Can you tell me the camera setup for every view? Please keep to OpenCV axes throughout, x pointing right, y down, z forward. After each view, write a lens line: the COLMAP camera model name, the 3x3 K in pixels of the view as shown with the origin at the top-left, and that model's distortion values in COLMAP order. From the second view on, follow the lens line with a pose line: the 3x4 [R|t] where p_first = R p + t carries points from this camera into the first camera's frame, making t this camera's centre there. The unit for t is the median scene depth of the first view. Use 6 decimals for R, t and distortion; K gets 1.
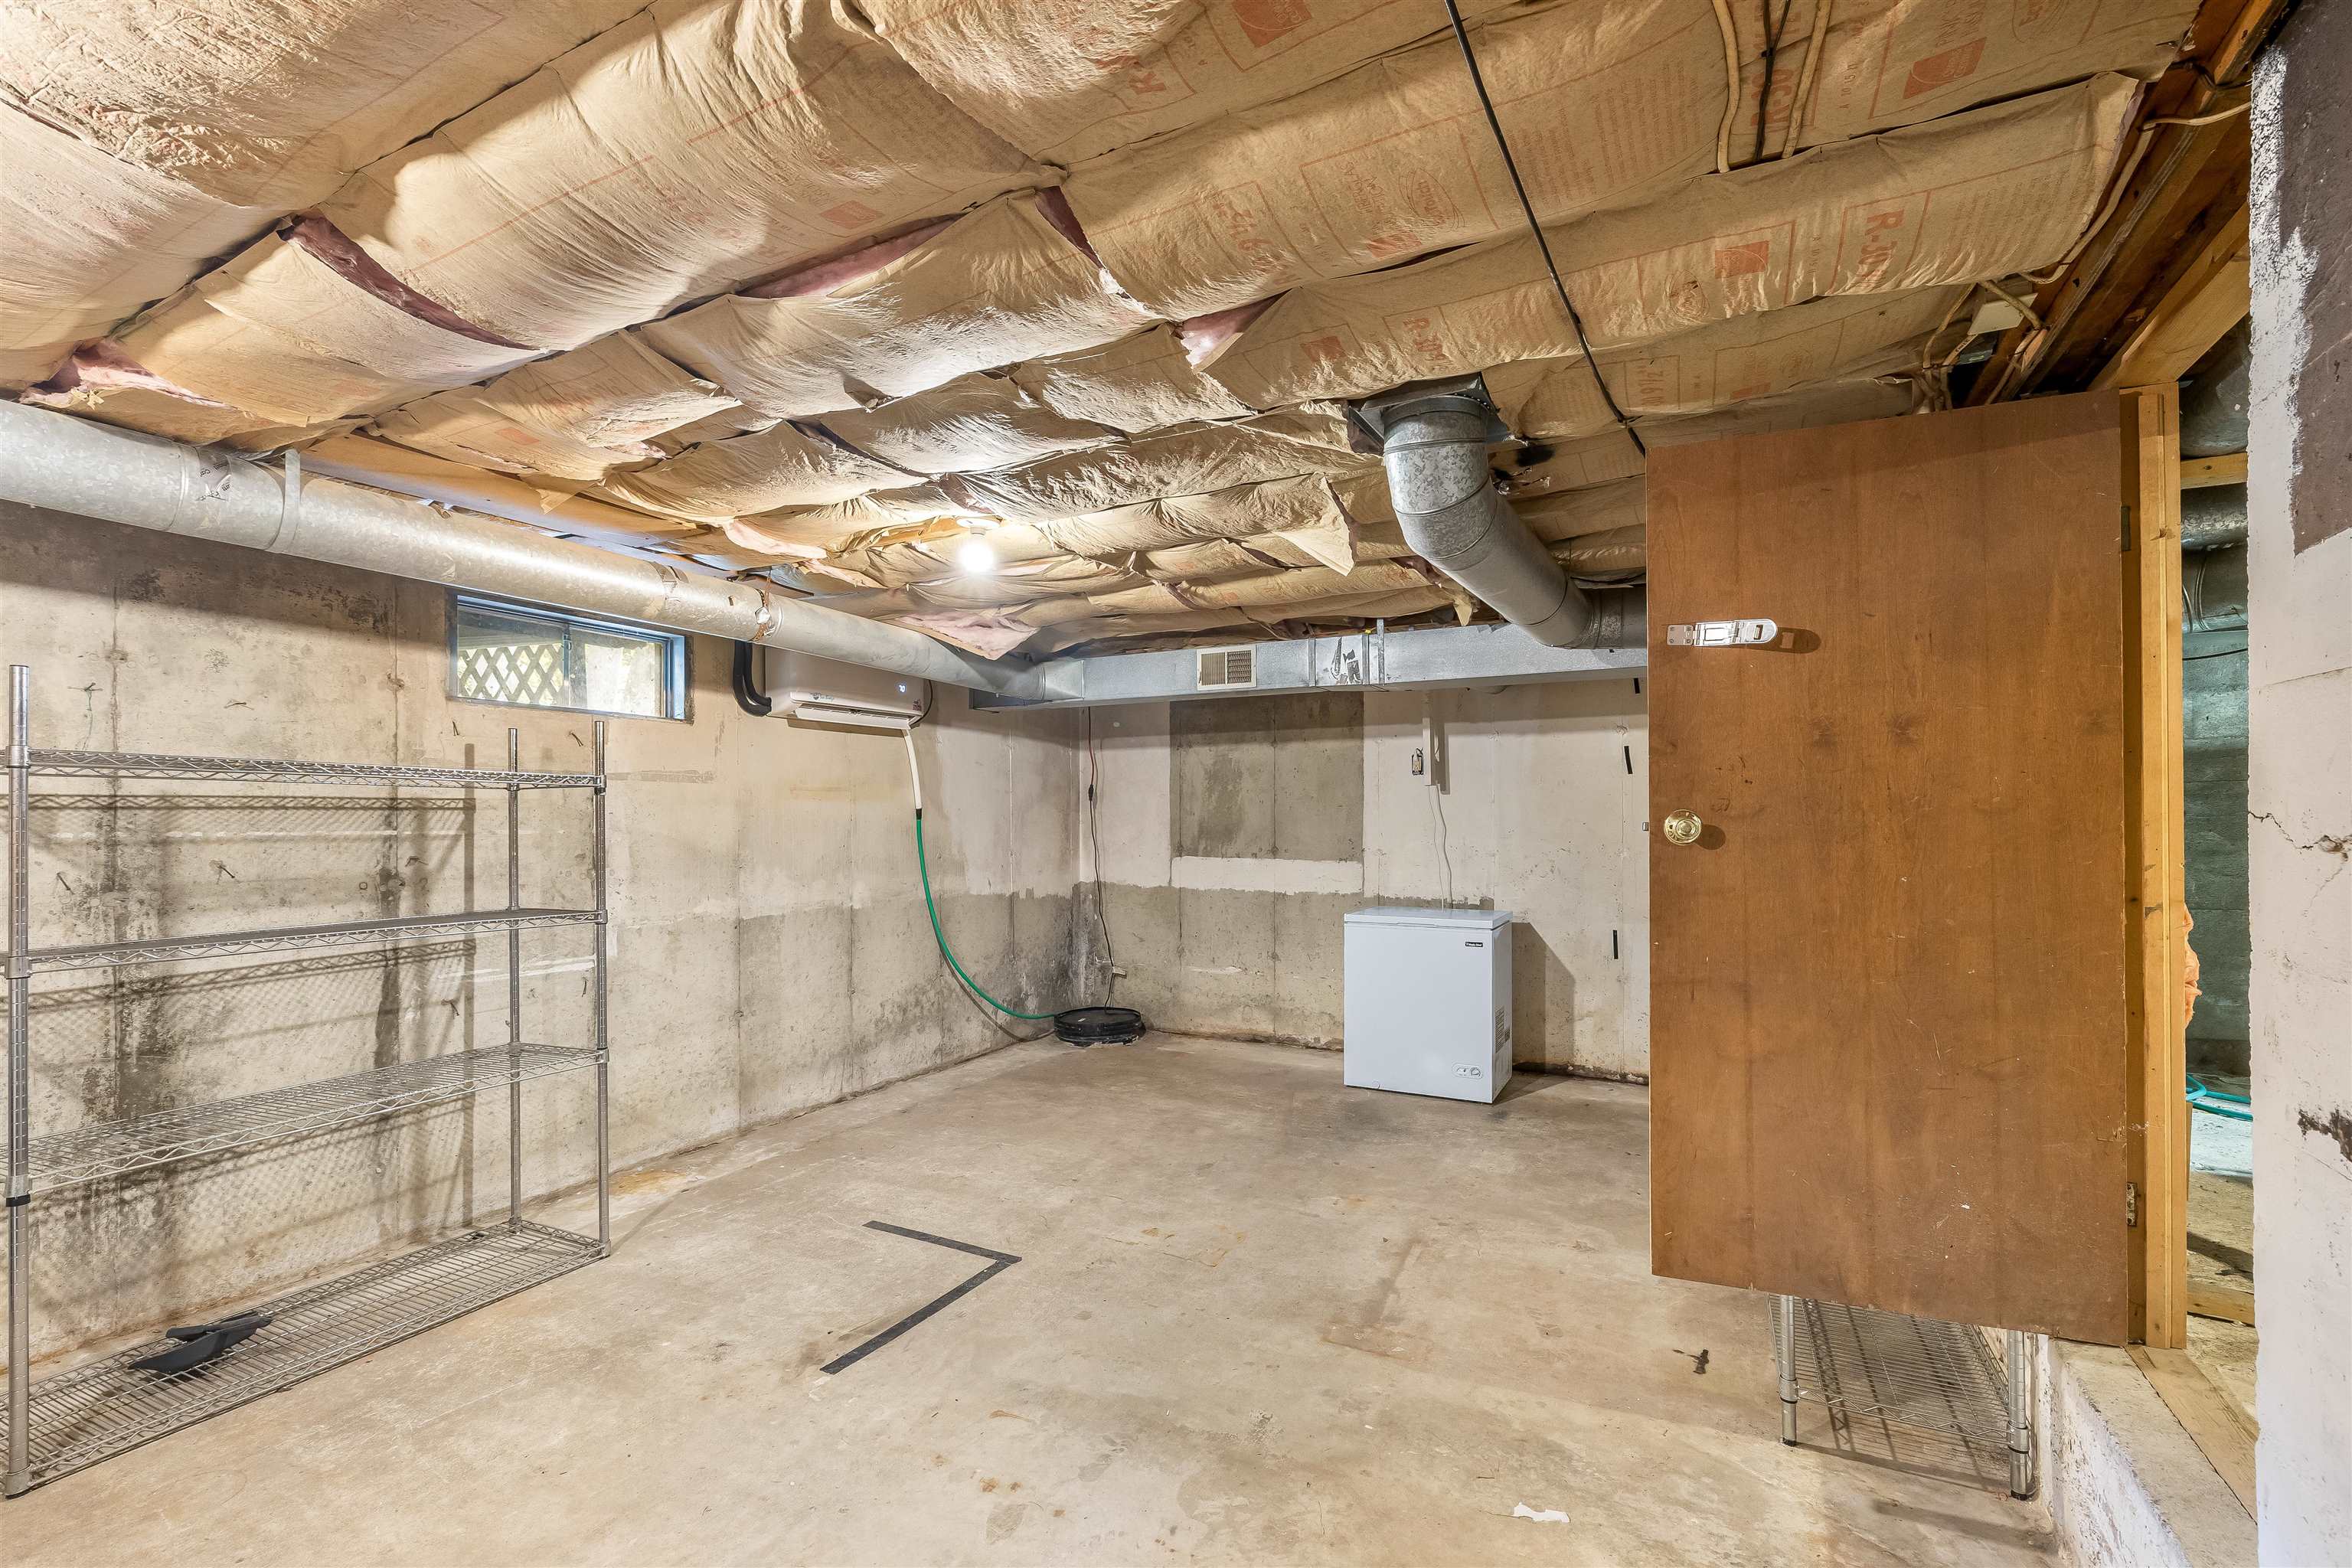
lens RADIAL K [[1039.6, 0, 1177.8], [0, 1039.6, 806.8], [0, 0, 1]] dist [-0.000386, 0.001140]
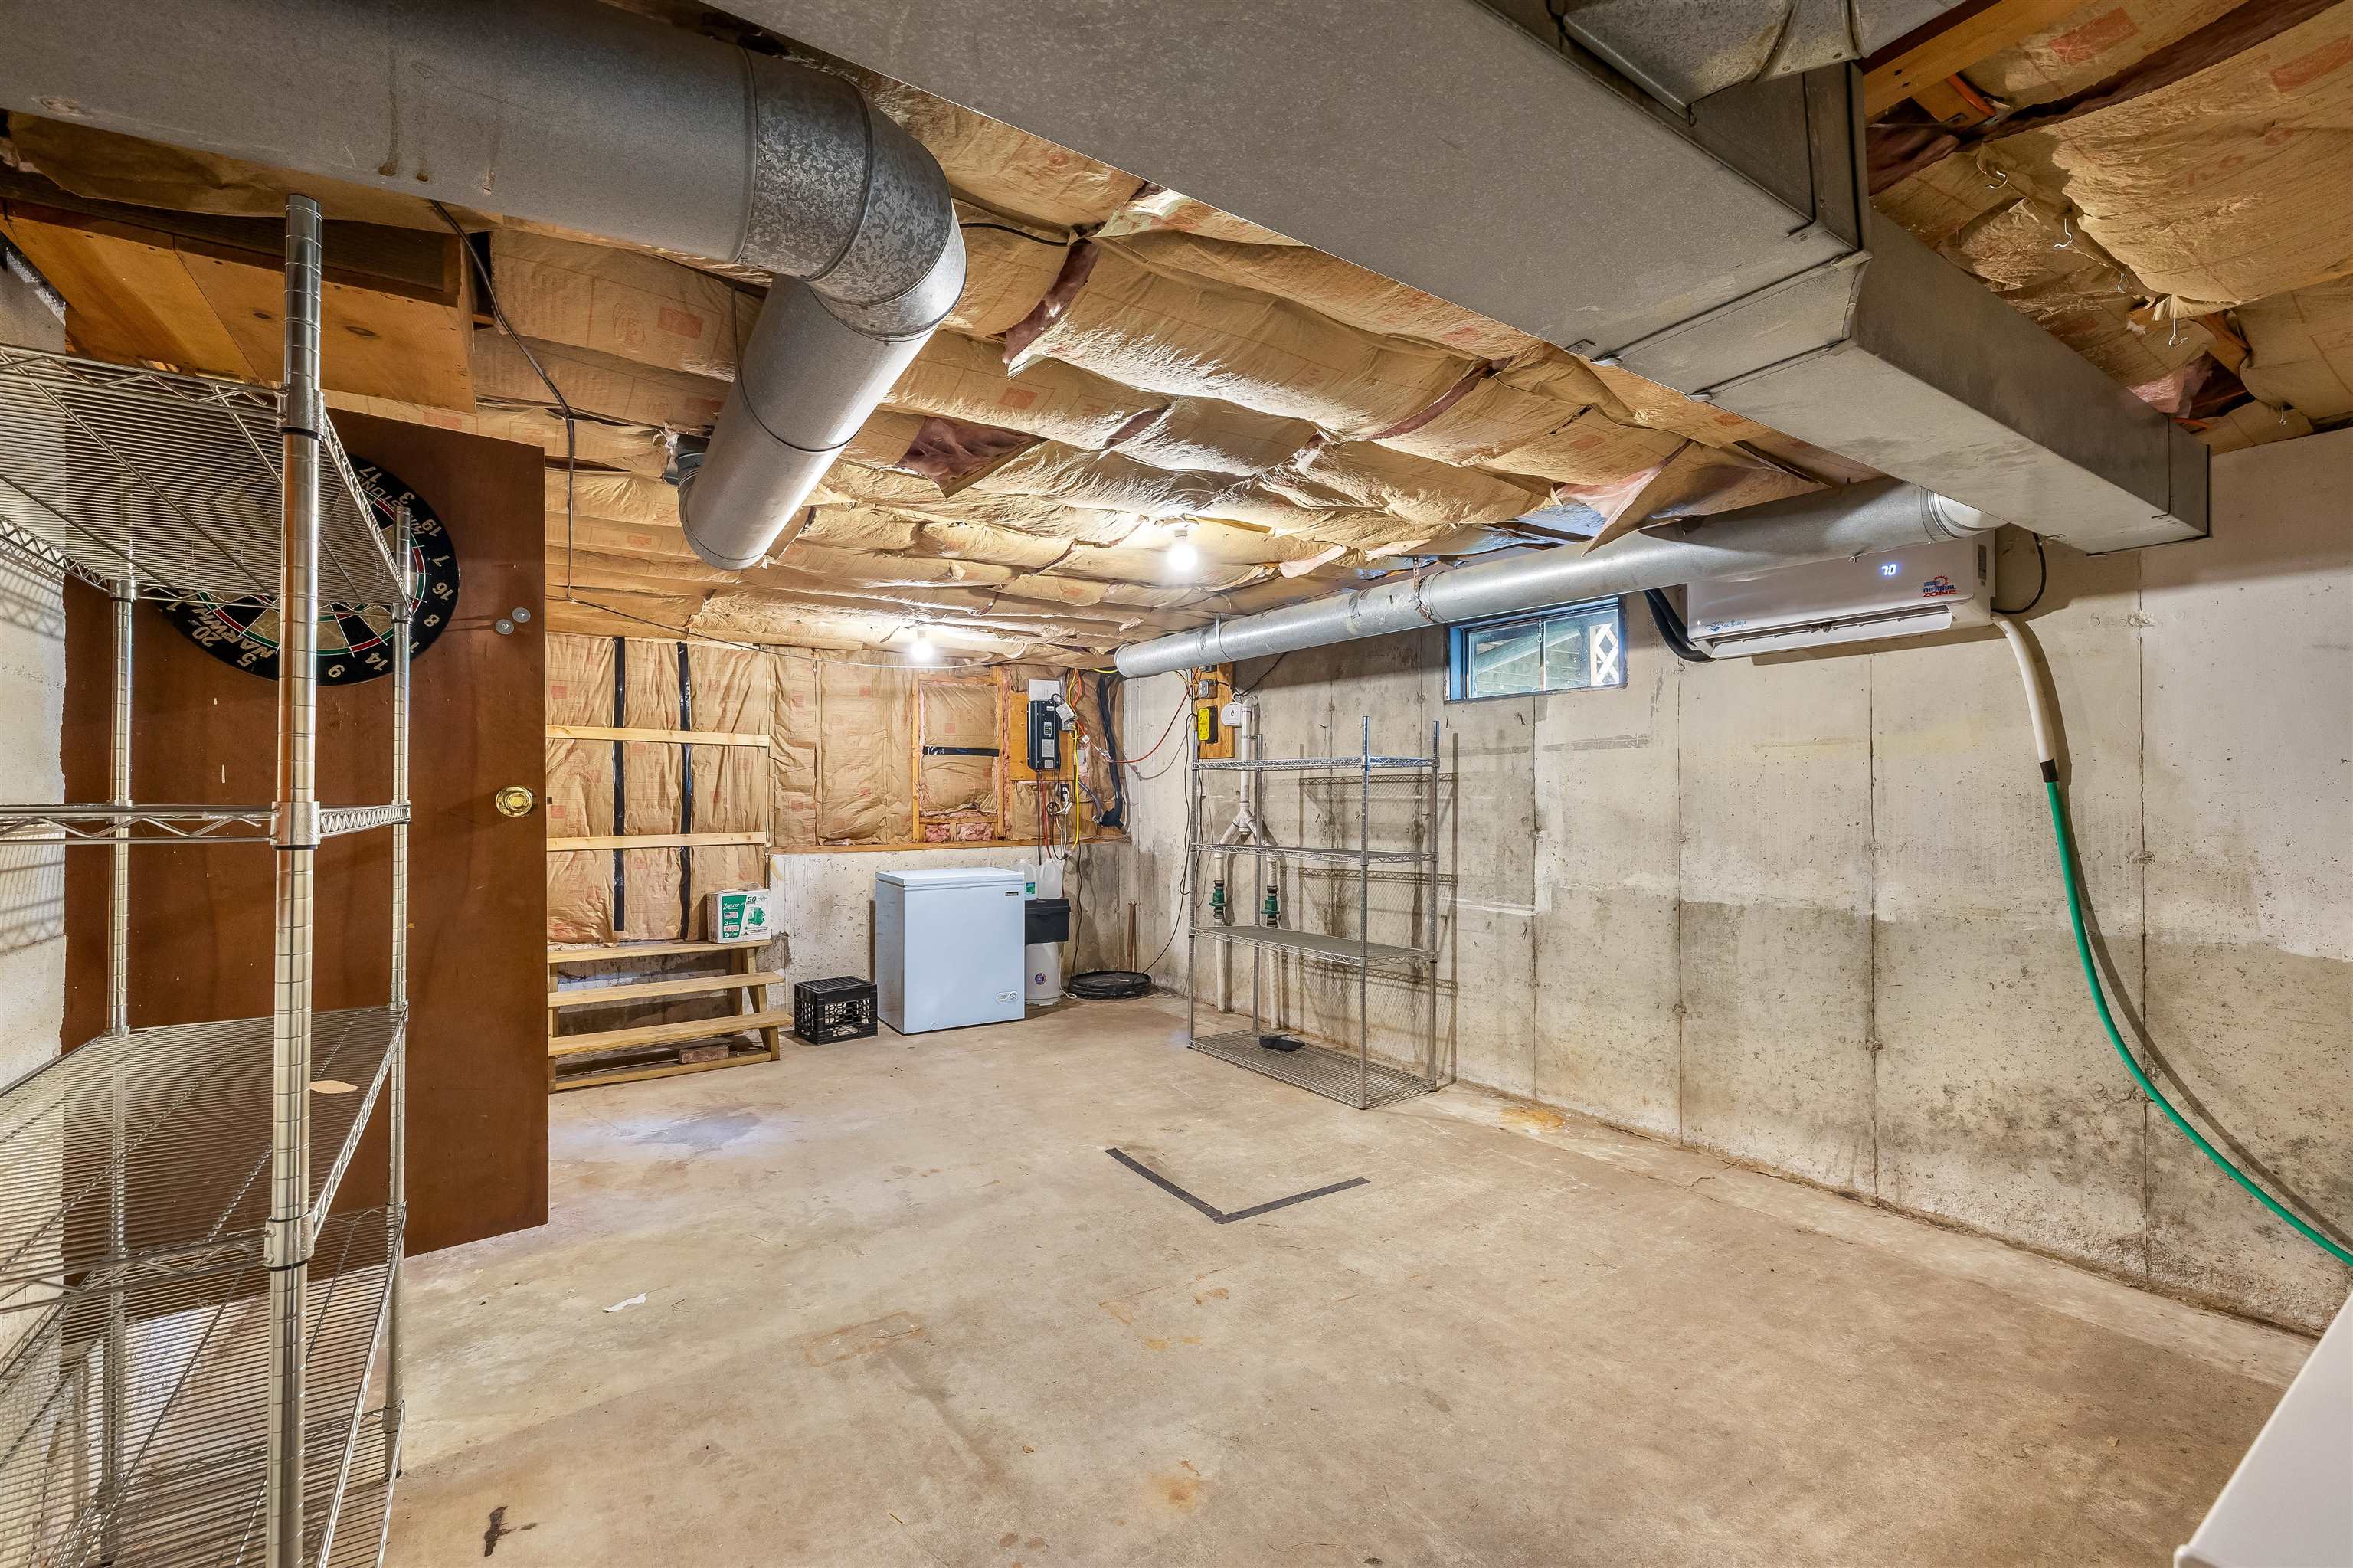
lens RADIAL K [[1040.1, 0, 1191.7], [0, 1040.1, 783.0], [0, 0, 1]] dist [-0.000386, 0.001140]
pose [[-0.498447, -0.003891, -0.866911, 0.676148], [0.017692, 0.999736, -0.014660, 0.019141], [0.866739, -0.022645, -0.498247, 1.359208]]
